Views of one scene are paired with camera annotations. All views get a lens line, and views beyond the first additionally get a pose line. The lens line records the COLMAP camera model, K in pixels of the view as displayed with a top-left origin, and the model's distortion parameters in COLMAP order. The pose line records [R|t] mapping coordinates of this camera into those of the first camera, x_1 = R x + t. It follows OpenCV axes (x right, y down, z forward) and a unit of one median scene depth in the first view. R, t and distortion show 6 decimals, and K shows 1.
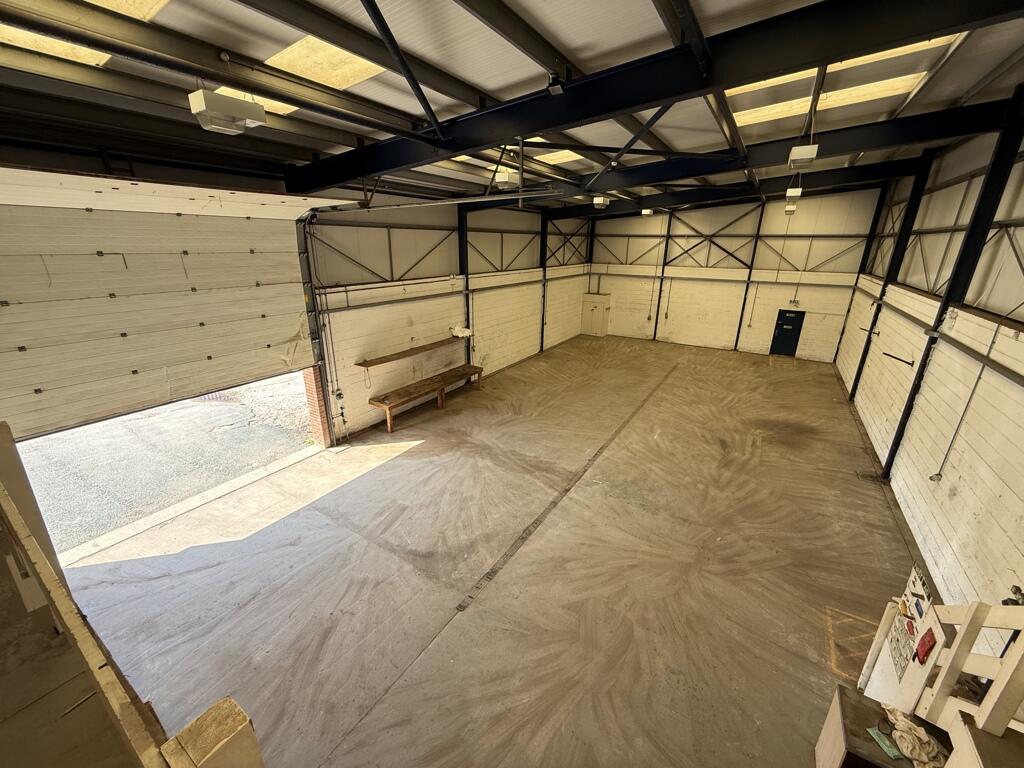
lens RADIAL K [[408.7, 0, 506.8], [0, 408.7, 382.3], [0, 0, 1]] dist [-0.001058, 0.000418]
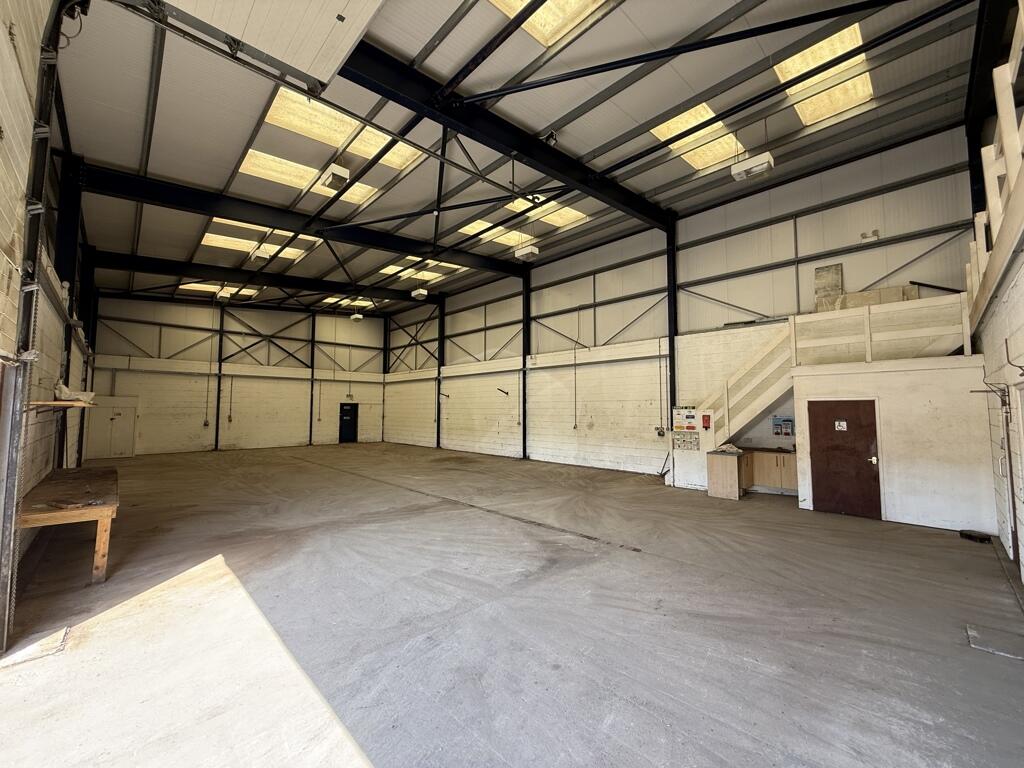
lens RADIAL K [[408.7, 0, 511.6], [0, 408.7, 380.8], [0, 0, 1]] dist [-0.001058, 0.000418]
pose [[0.233402, 0.059538, 0.970556, -0.651999], [0.314211, 0.939959, -0.133223, 0.130955], [-0.920214, 0.336054, 0.200681, 0.555864]]
